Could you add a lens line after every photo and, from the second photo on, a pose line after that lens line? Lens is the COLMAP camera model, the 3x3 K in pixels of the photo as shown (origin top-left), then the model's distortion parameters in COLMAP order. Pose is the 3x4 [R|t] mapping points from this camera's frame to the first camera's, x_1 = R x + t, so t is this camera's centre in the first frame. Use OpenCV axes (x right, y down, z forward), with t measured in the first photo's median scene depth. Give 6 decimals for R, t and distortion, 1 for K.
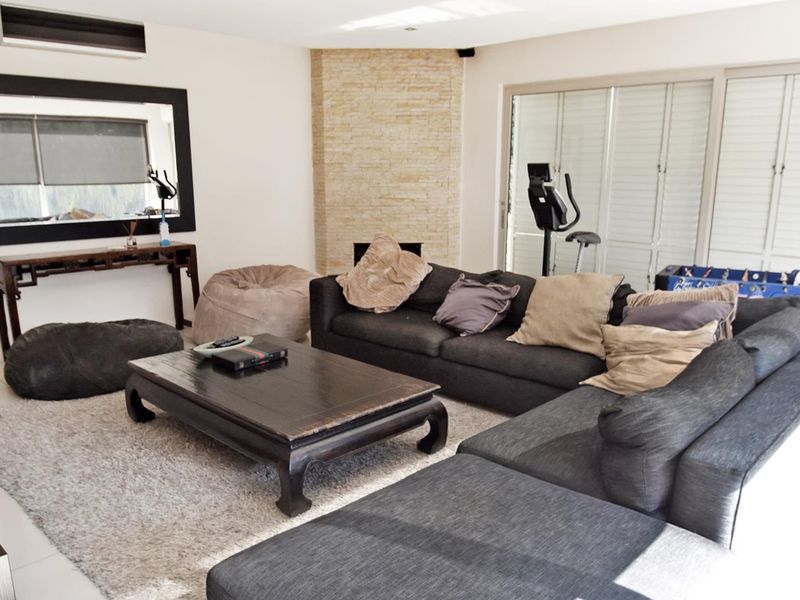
lens RADIAL K [[631.5, 0, 399.5], [0, 631.5, 315.5], [0, 0, 1]] dist [-0.041322, -0.001214]
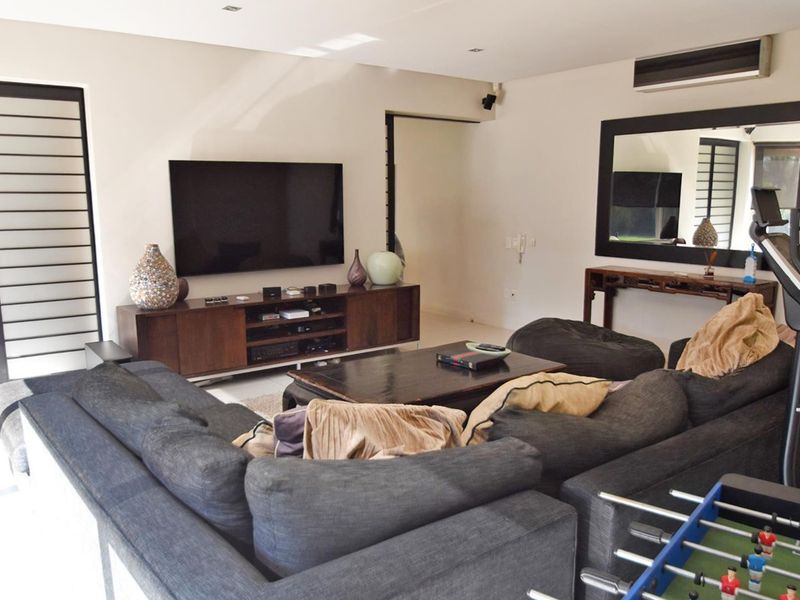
lens RADIAL K [[647.3, 0, 398.8], [0, 647.3, 319.3], [0, 0, 1]] dist [-0.017470, -0.000944]
pose [[-0.119642, 0.188850, -0.974690, 1.270588], [-0.228180, 0.950231, 0.212120, -0.312924], [0.966240, 0.247783, -0.070596, 1.304747]]
